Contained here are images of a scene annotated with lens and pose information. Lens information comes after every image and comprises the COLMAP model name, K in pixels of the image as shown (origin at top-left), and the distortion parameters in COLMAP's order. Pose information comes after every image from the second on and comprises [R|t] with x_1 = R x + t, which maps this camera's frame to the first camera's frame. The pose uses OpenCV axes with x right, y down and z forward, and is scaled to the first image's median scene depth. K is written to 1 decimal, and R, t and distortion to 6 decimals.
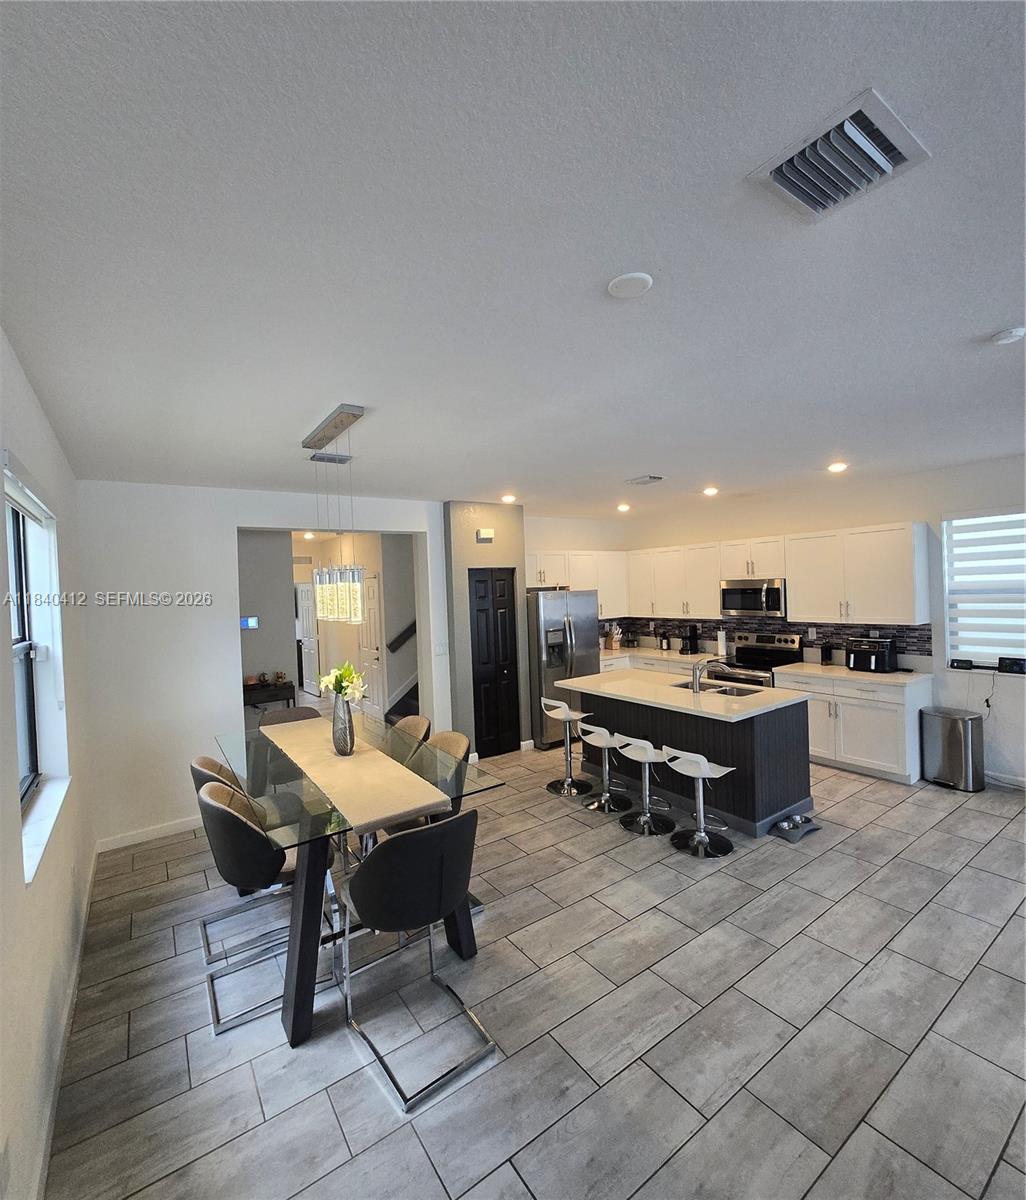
lens RADIAL K [[534.4, 0, 514.5], [0, 534.4, 593.1], [0, 0, 1]] dist [-0.003887, -0.001157]
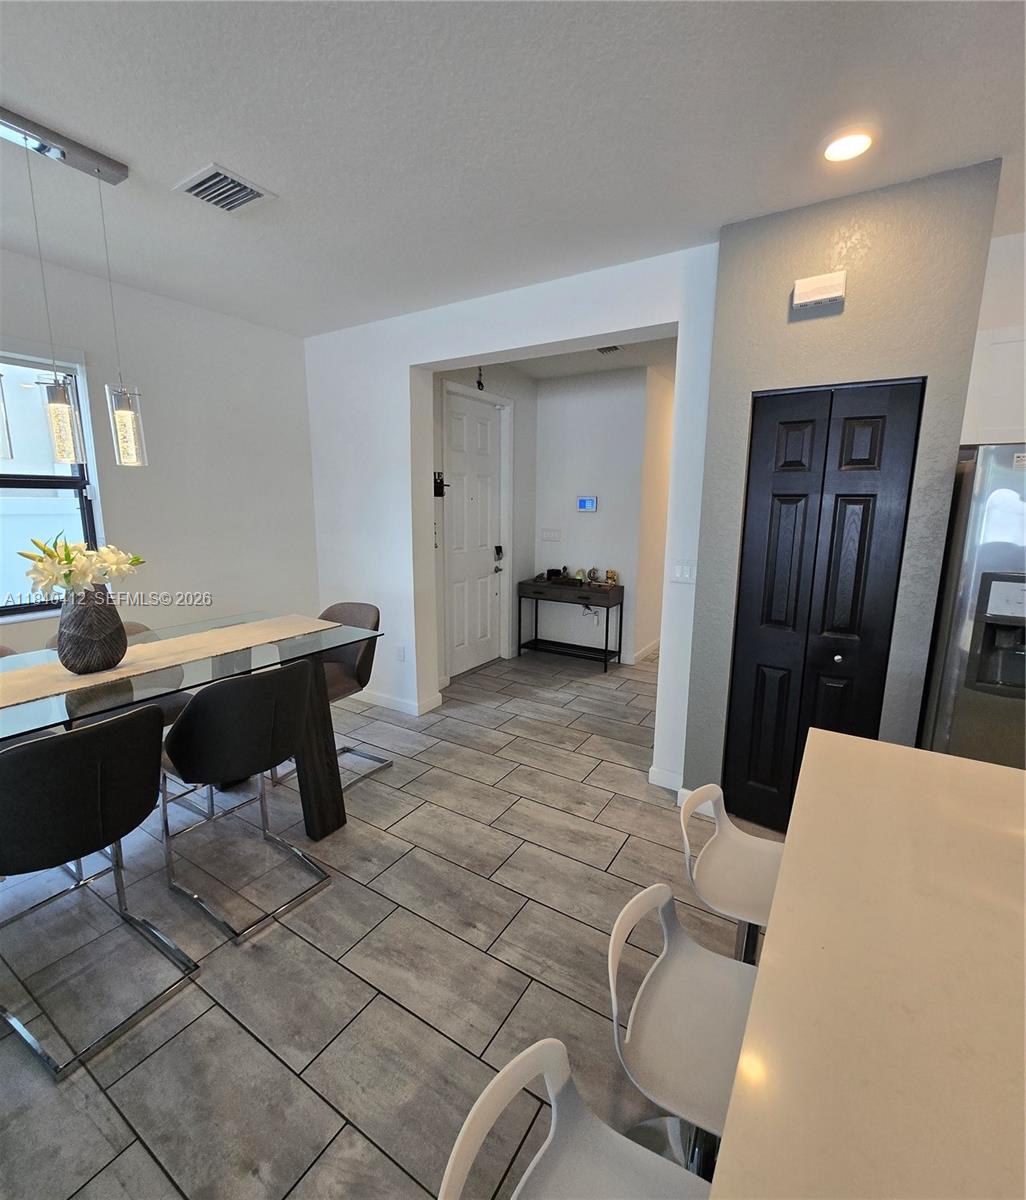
lens RADIAL K [[534.4, 0, 515.8], [0, 534.4, 592.6], [0, 0, 1]] dist [-0.003887, -0.001157]
pose [[0.386642, 0.201838, -0.899872, 0.247406], [-0.034211, 0.978224, 0.204713, 0.027610], [0.921595, -0.048365, 0.385127, 0.660328]]
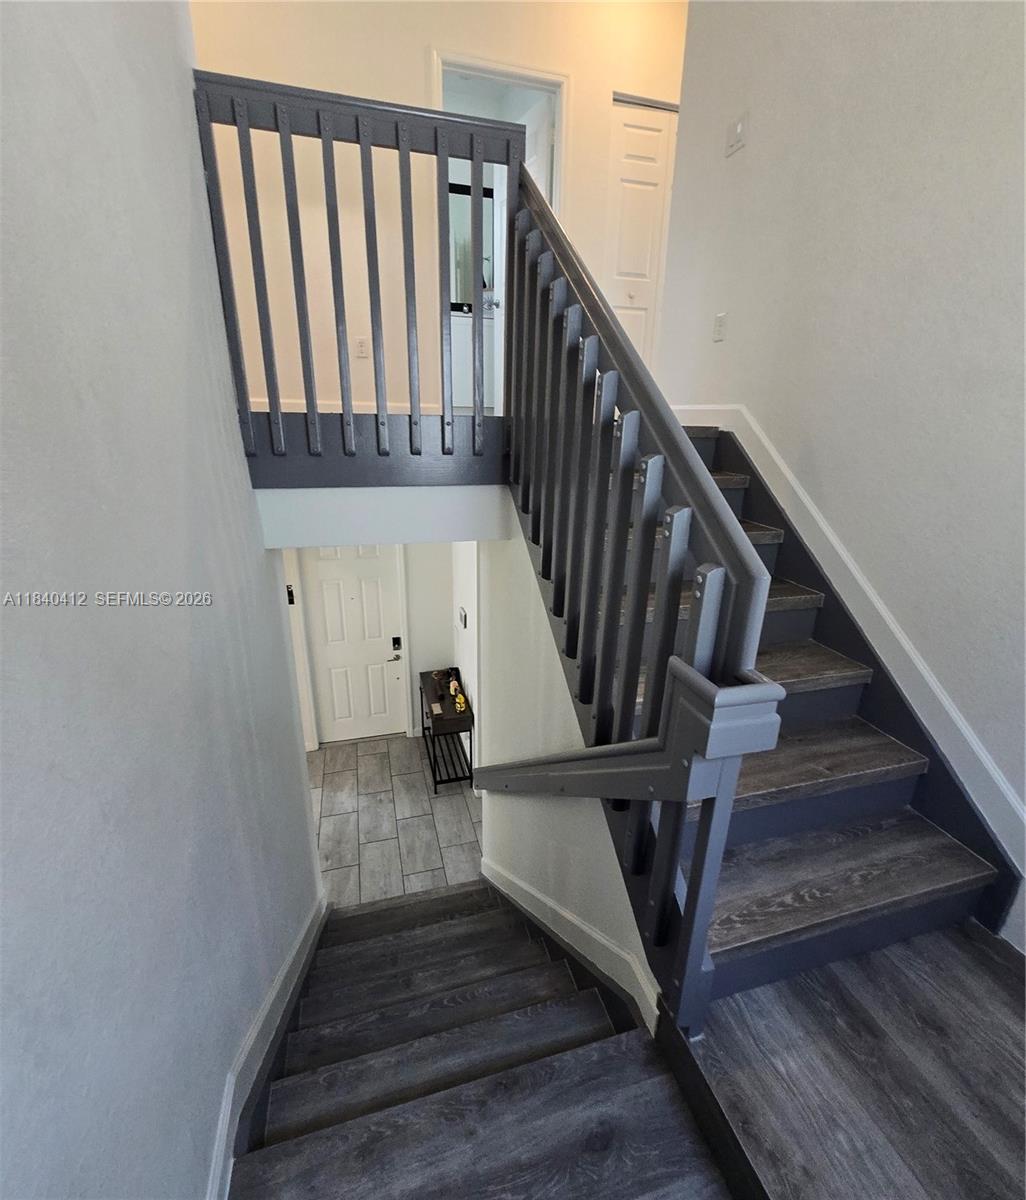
lens RADIAL K [[534.4, 0, 515.1], [0, 534.4, 600.0], [0, 0, 1]] dist [-0.003887, -0.001157]
pose [[-0.323978, 0.337223, -0.883923, 0.153974], [-0.020444, 0.931602, 0.362906, -0.274731], [0.945844, 0.135644, -0.294924, 1.458652]]
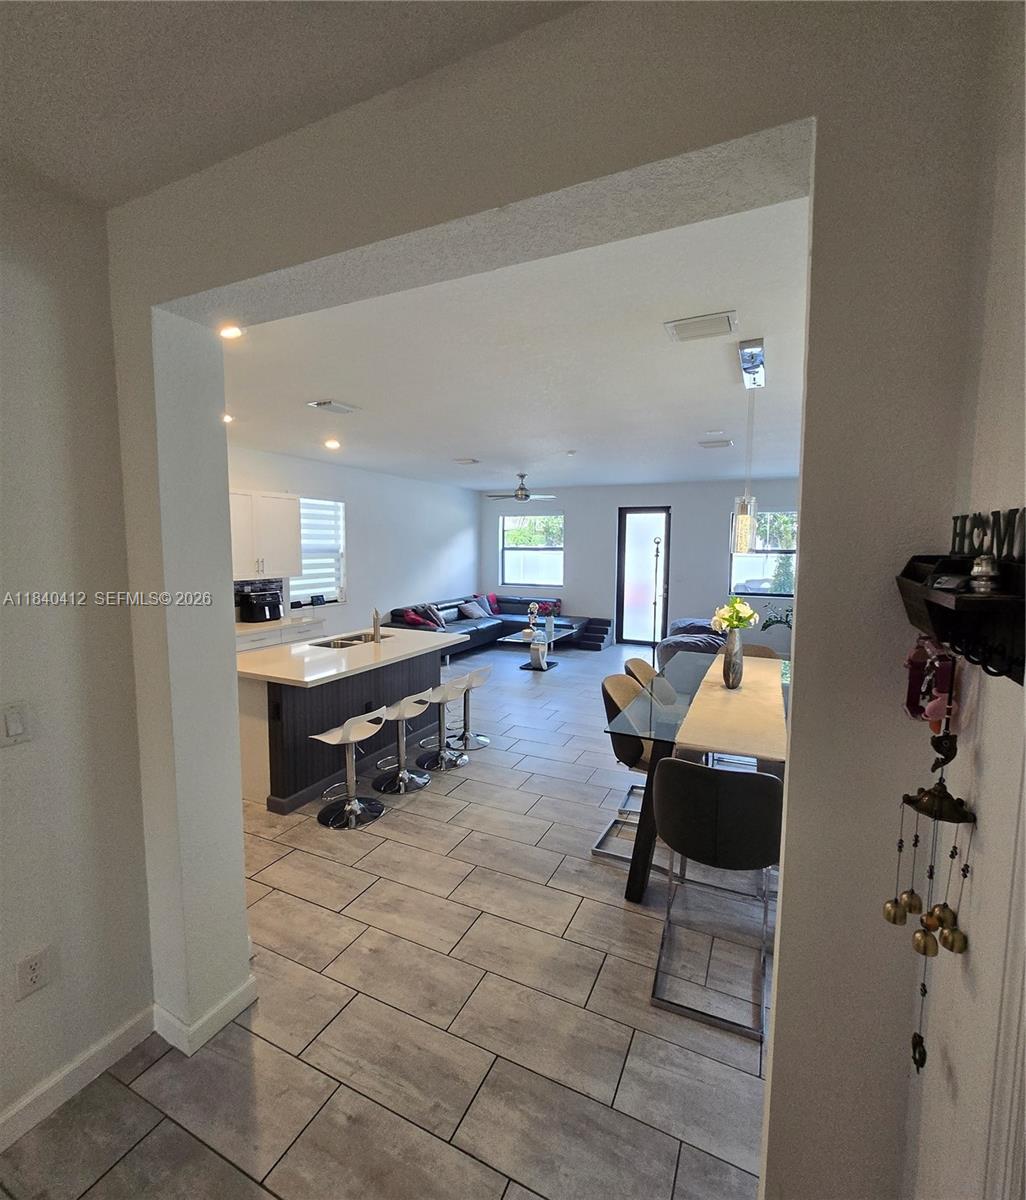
lens RADIAL K [[534.4, 0, 522.3], [0, 534.4, 597.4], [0, 0, 1]] dist [-0.003887, -0.001157]
pose [[-0.497507, -0.050203, 0.866006, -0.531033], [0.022894, 0.997216, 0.070962, 0.026562], [-0.867158, 0.055131, -0.494973, 0.987103]]
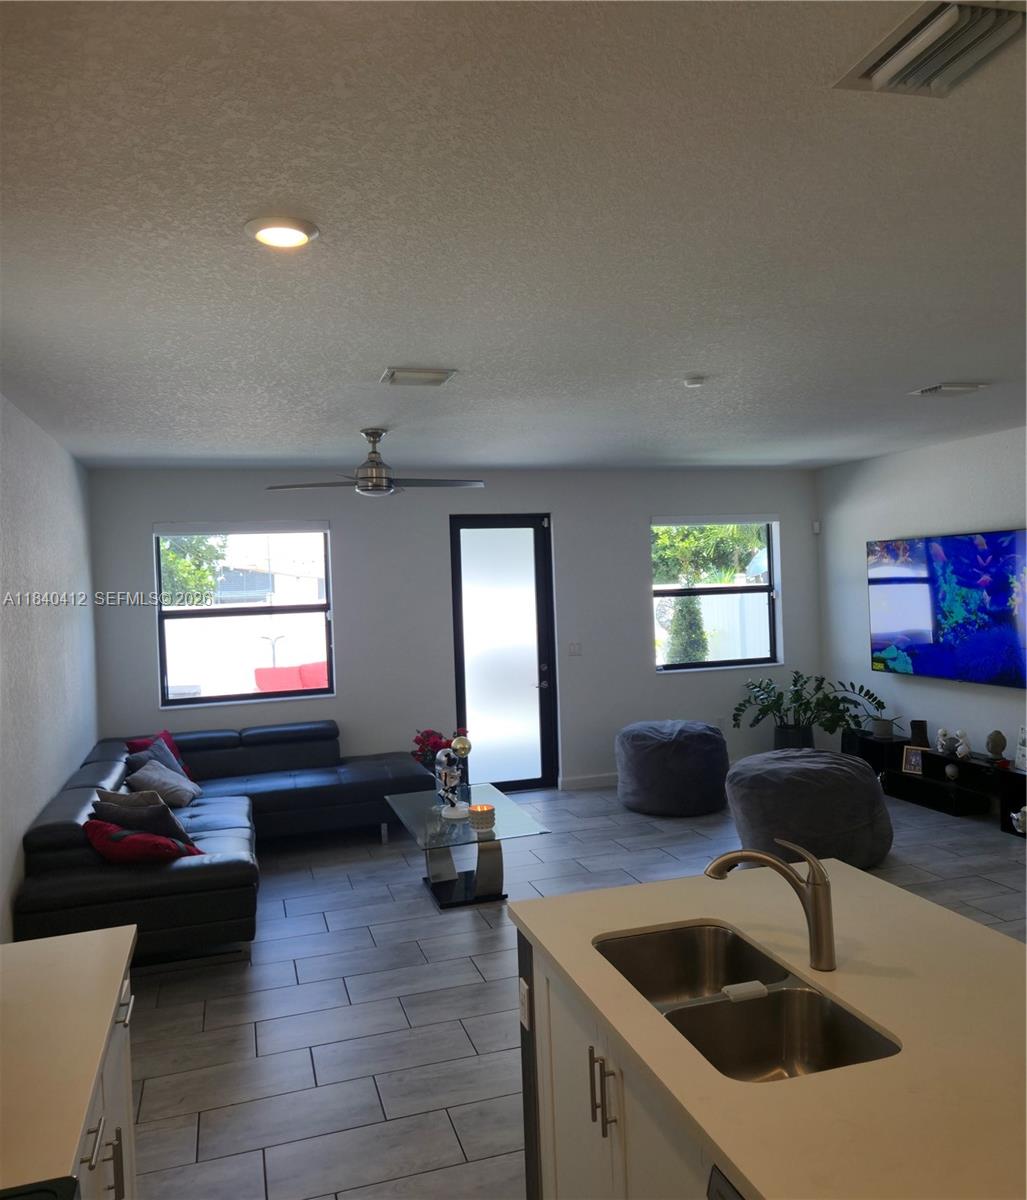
lens RADIAL K [[915.0, 0, 511.1], [0, 915.0, 592.4], [0, 0, 1]] dist [0.081428, -0.073842]
pose [[-0.947703, 0.071035, 0.311147, 0.259121], [0.078701, 0.996824, 0.012136, -0.020067], [-0.309297, 0.035989, -0.950284, 1.174555]]
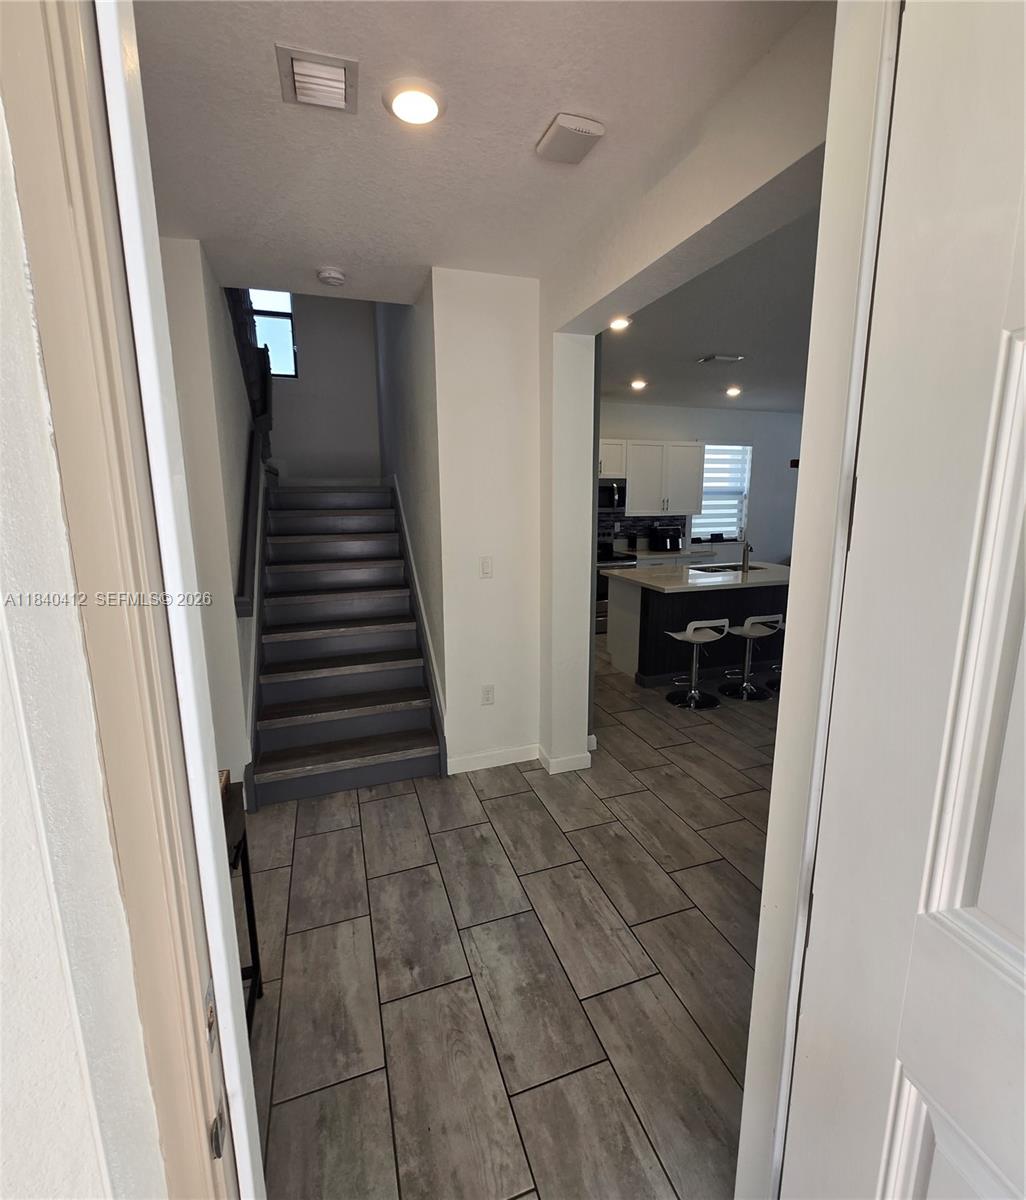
lens RADIAL K [[534.4, 0, 516.8], [0, 534.4, 588.7], [0, 0, 1]] dist [-0.003887, -0.001157]
pose [[0.274183, -0.128134, 0.953103, -0.682127], [0.009280, 0.991390, 0.130612, 0.054946], [-0.961633, -0.026967, 0.273011, 0.904811]]
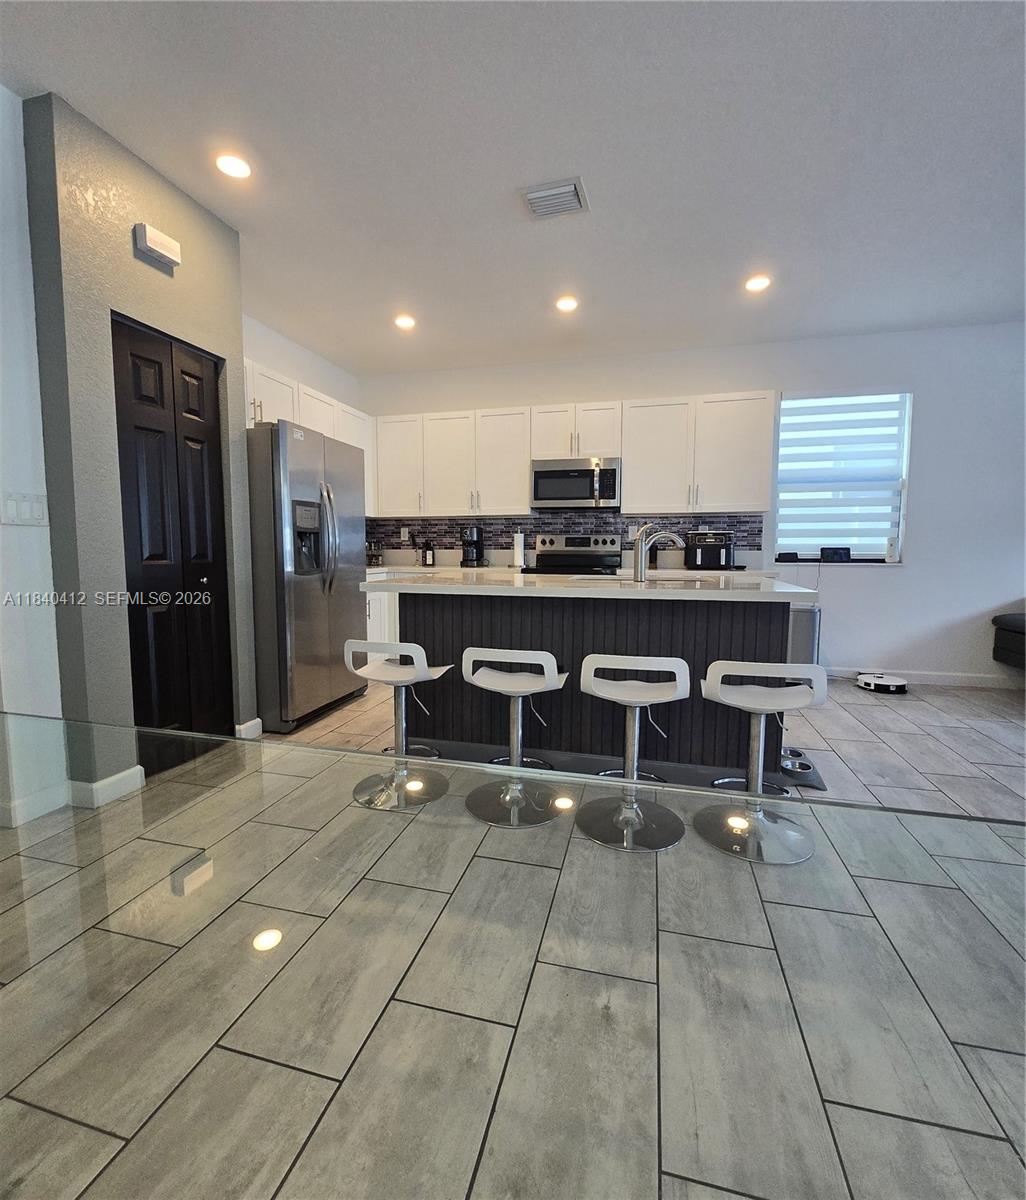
lens RADIAL K [[534.4, 0, 515.4], [0, 534.4, 594.5], [0, 0, 1]] dist [-0.003887, -0.001157]
pose [[0.760169, -0.016188, 0.649524, -0.118108], [-0.022694, 0.998418, 0.051443, 0.135519], [-0.649329, -0.053846, 0.758599, 0.499216]]
